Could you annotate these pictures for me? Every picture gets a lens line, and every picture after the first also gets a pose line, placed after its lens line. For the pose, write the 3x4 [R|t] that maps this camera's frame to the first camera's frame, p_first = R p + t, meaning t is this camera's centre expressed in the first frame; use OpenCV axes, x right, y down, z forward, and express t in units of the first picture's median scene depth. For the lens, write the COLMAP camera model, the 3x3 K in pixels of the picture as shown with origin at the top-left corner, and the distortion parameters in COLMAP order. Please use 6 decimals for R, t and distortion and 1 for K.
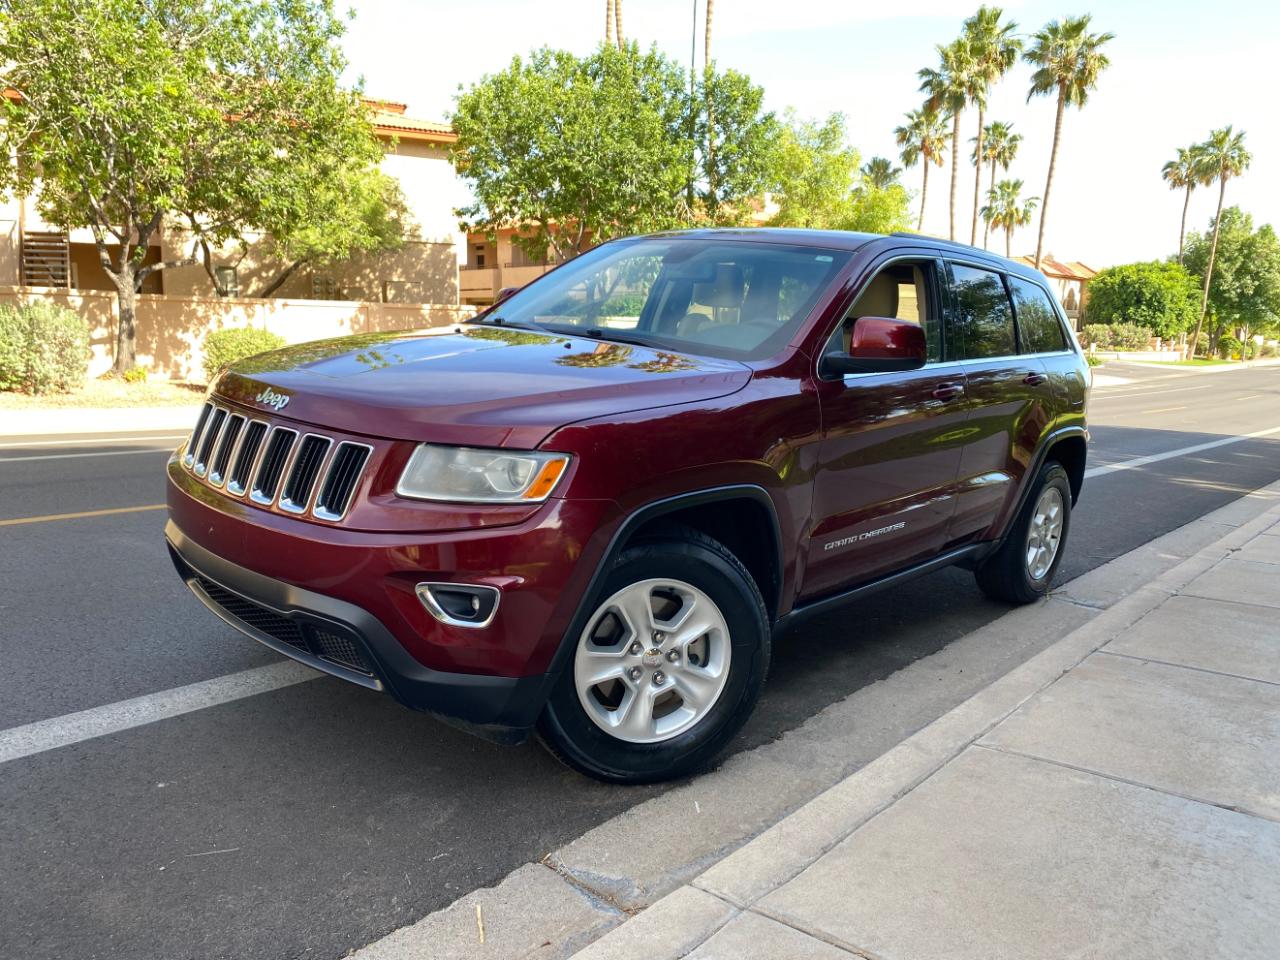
lens RADIAL K [[973.5, 0, 636.7], [0, 973.5, 478.8], [0, 0, 1]] dist [0.016112, -0.005238]
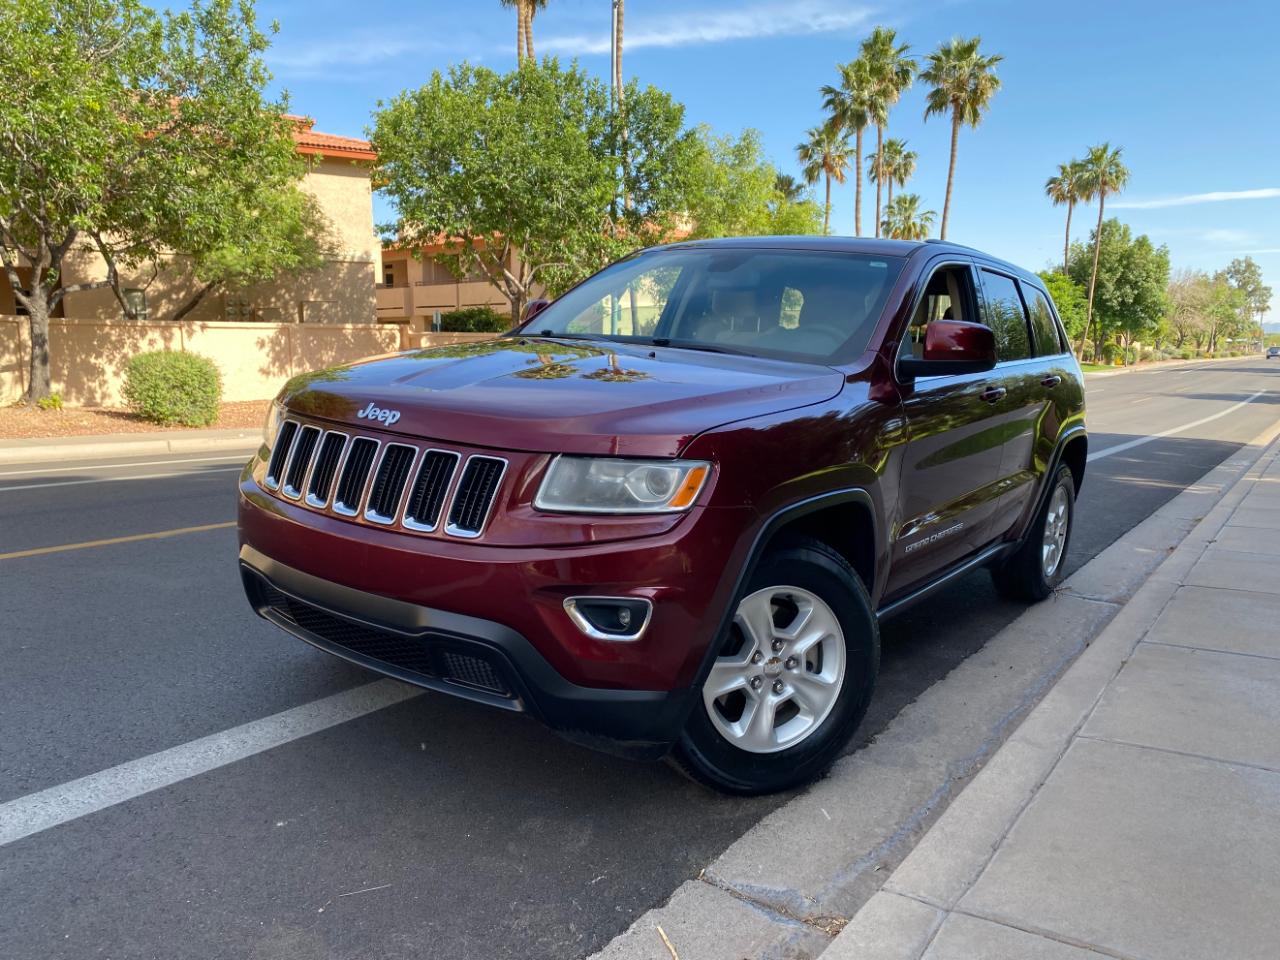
lens RADIAL K [[973.5, 0, 630.2], [0, 973.5, 483.3], [0, 0, 1]] dist [0.016112, -0.005238]
pose [[0.995774, -0.031107, 0.086411, -0.037039], [0.032183, 0.999421, -0.011086, 0.000823], [-0.086016, 0.013820, 0.996198, 0.004014]]
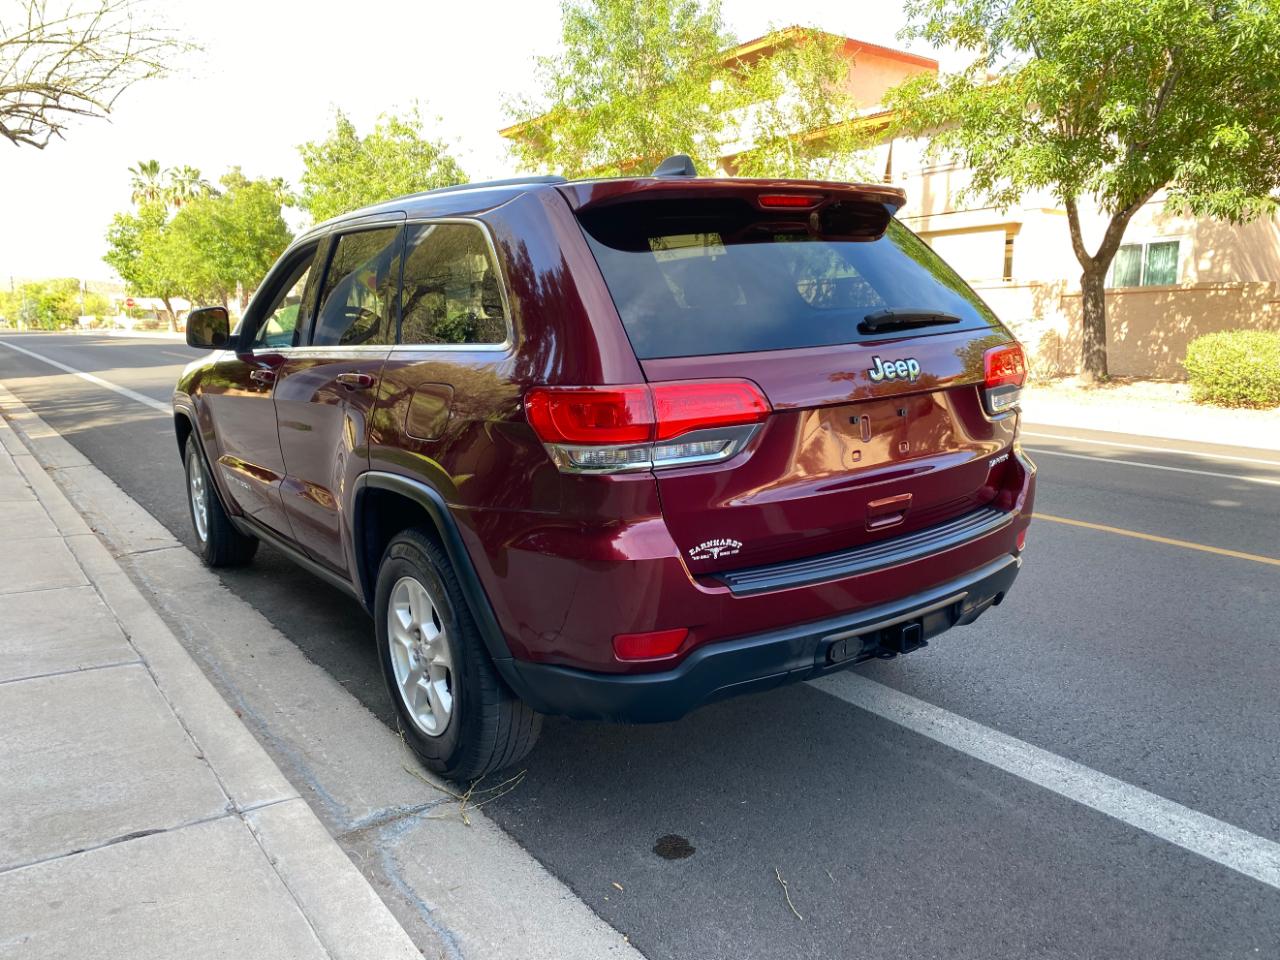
lens RADIAL K [[973.5, 0, 626.8], [0, 973.5, 483.6], [0, 0, 1]] dist [0.016112, -0.005238]
pose [[-0.239744, 0.123349, -0.962968, 0.299007], [-0.154759, 0.974357, 0.163337, -0.049747], [0.958422, 0.188187, -0.214507, 0.392429]]
